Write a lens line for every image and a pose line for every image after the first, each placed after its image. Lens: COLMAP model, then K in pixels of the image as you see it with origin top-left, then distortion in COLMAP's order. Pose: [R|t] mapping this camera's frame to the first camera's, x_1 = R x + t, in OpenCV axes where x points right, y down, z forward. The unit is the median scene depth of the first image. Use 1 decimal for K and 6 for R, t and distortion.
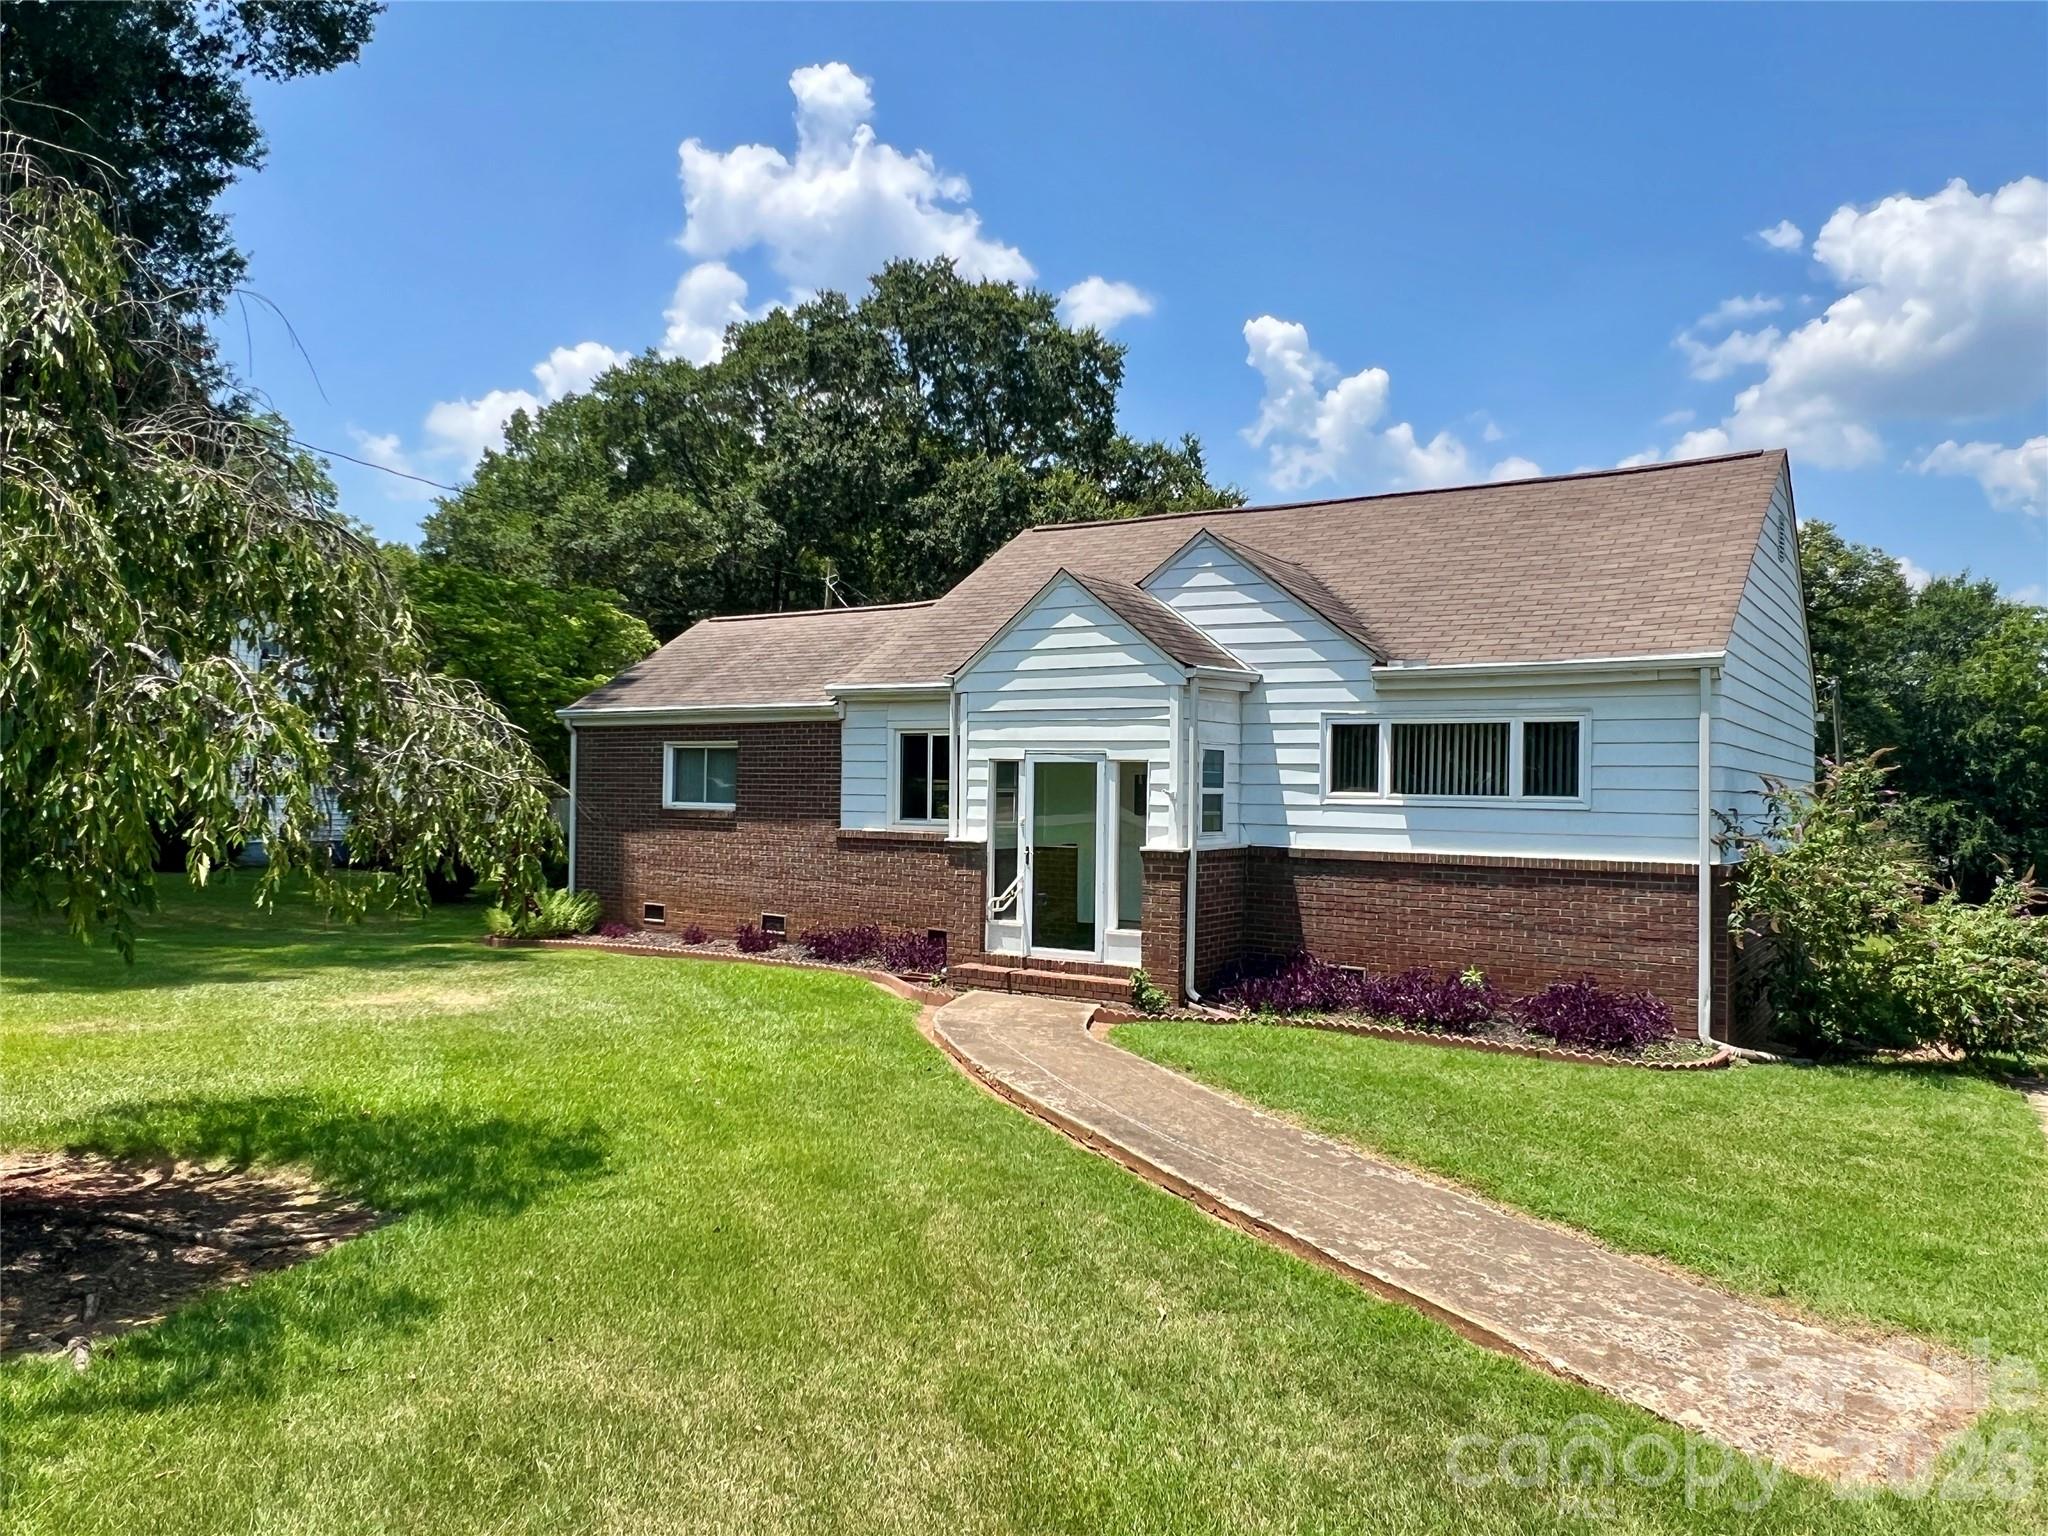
lens RADIAL K [[1434.1, 0, 1024.0], [0, 1434.1, 768.0], [0, 0, 1]] dist [0.027960, -0.001079]
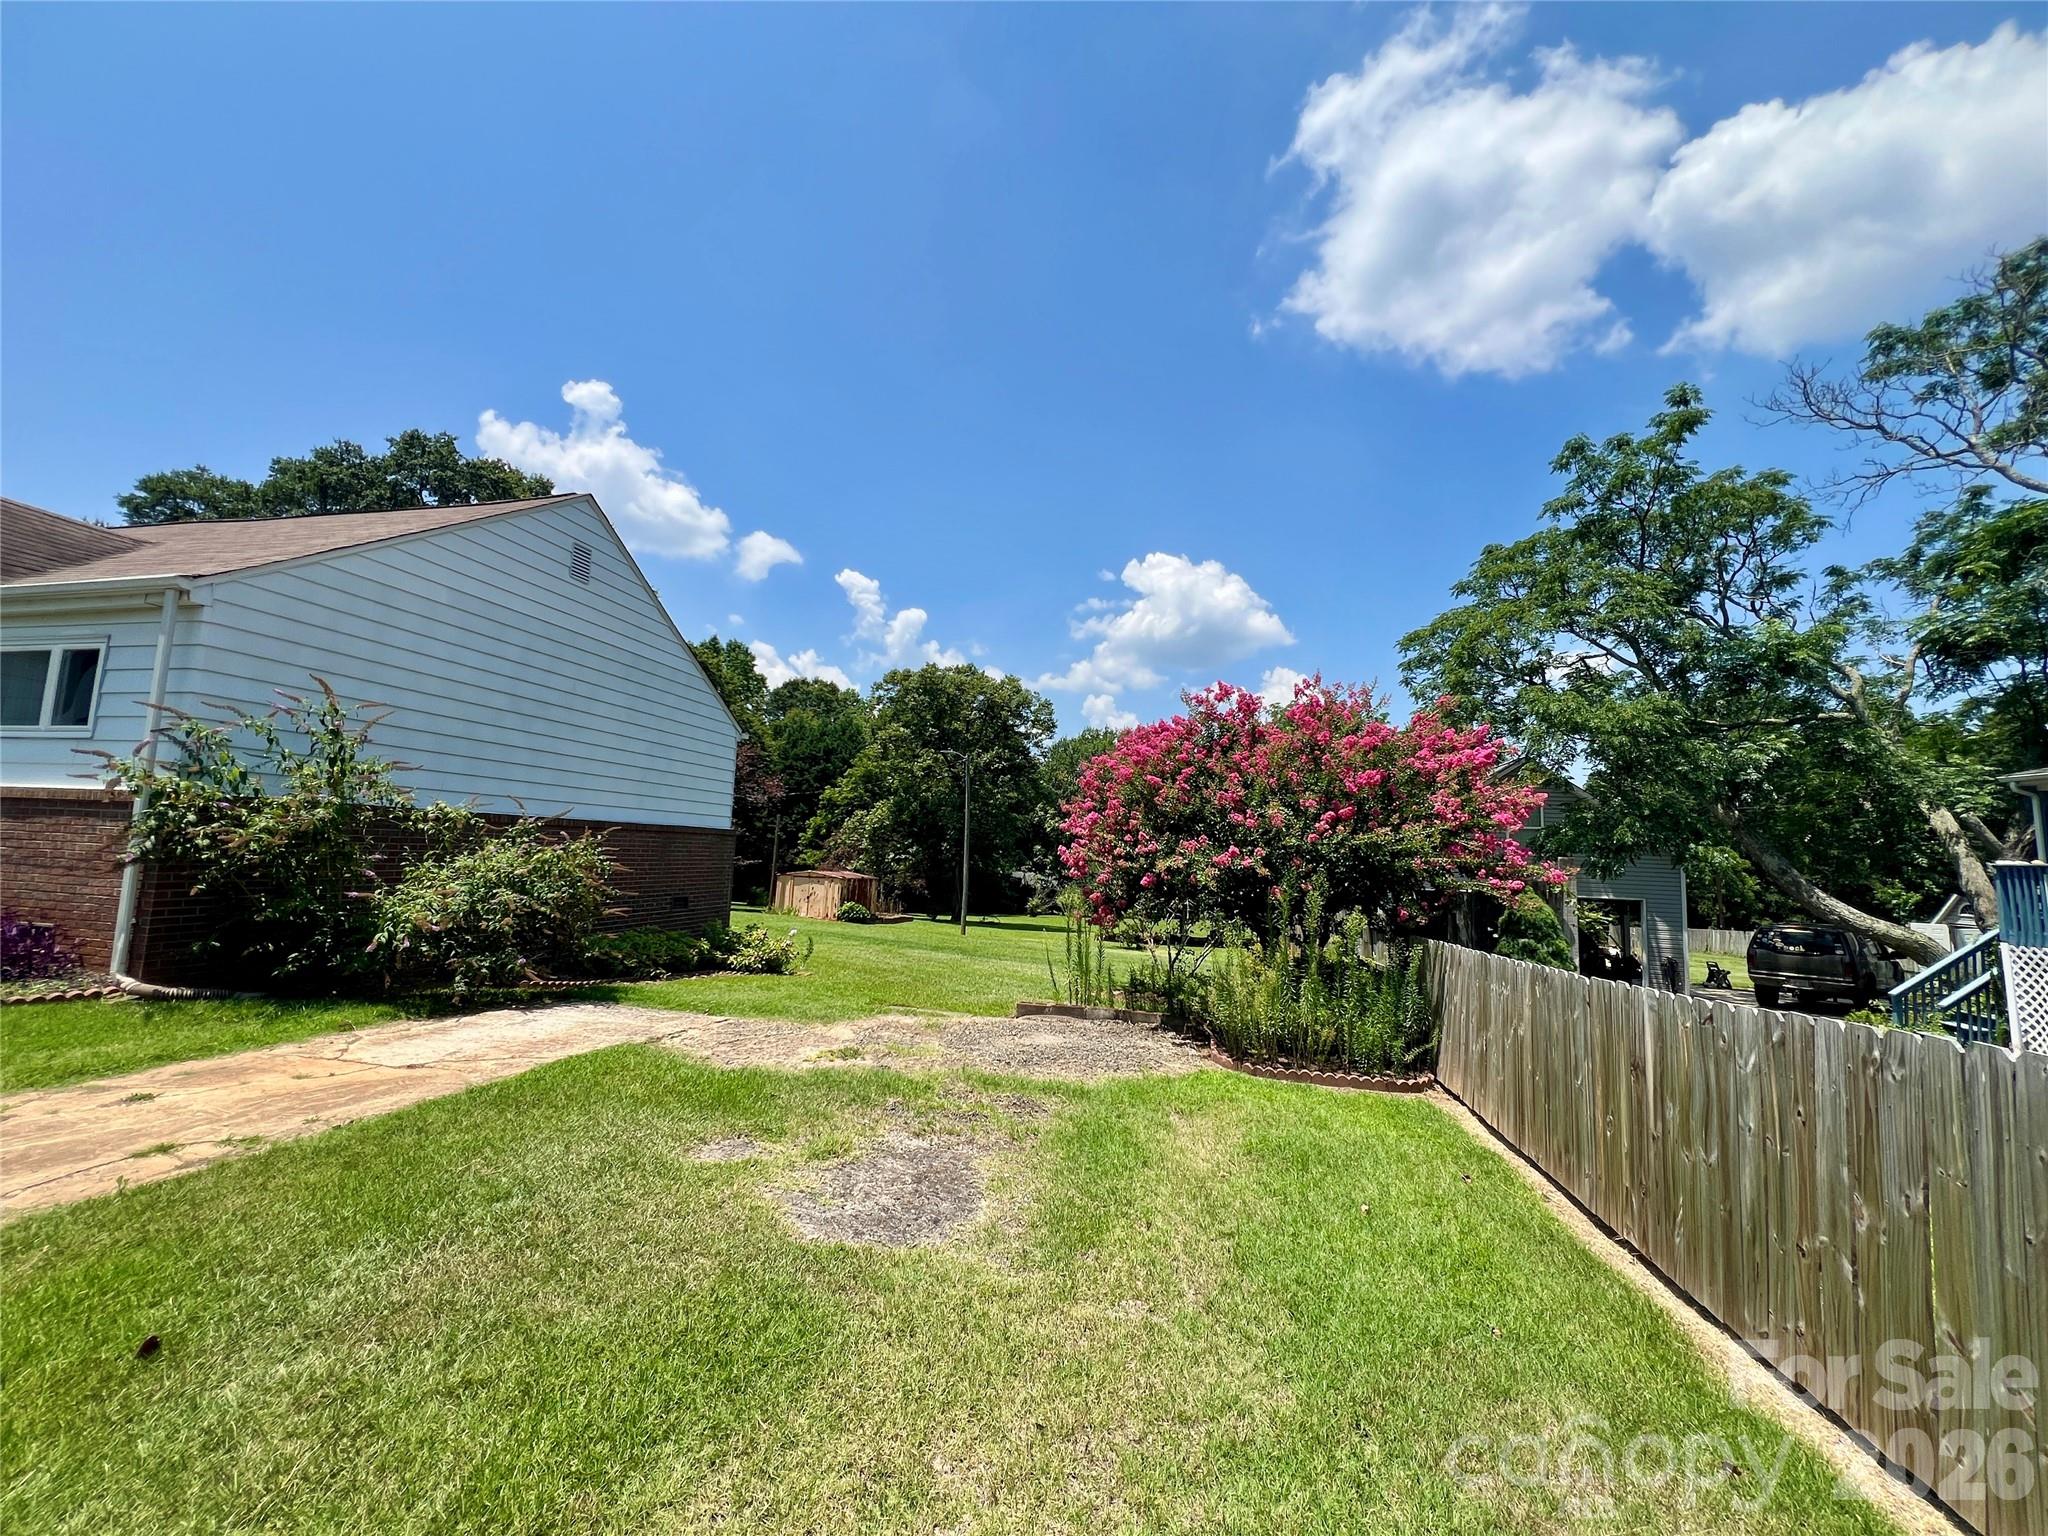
lens RADIAL K [[825.9, 0, 1024.0], [0, 825.9, 768.0], [0, 0, 1]] dist [0.000601, 0.000077]
pose [[0.939525, 0.066507, 0.335959, 0.606323], [-0.037640, 0.995073, -0.091726, 0.058141], [-0.340404, 0.073533, 0.937399, 0.207863]]
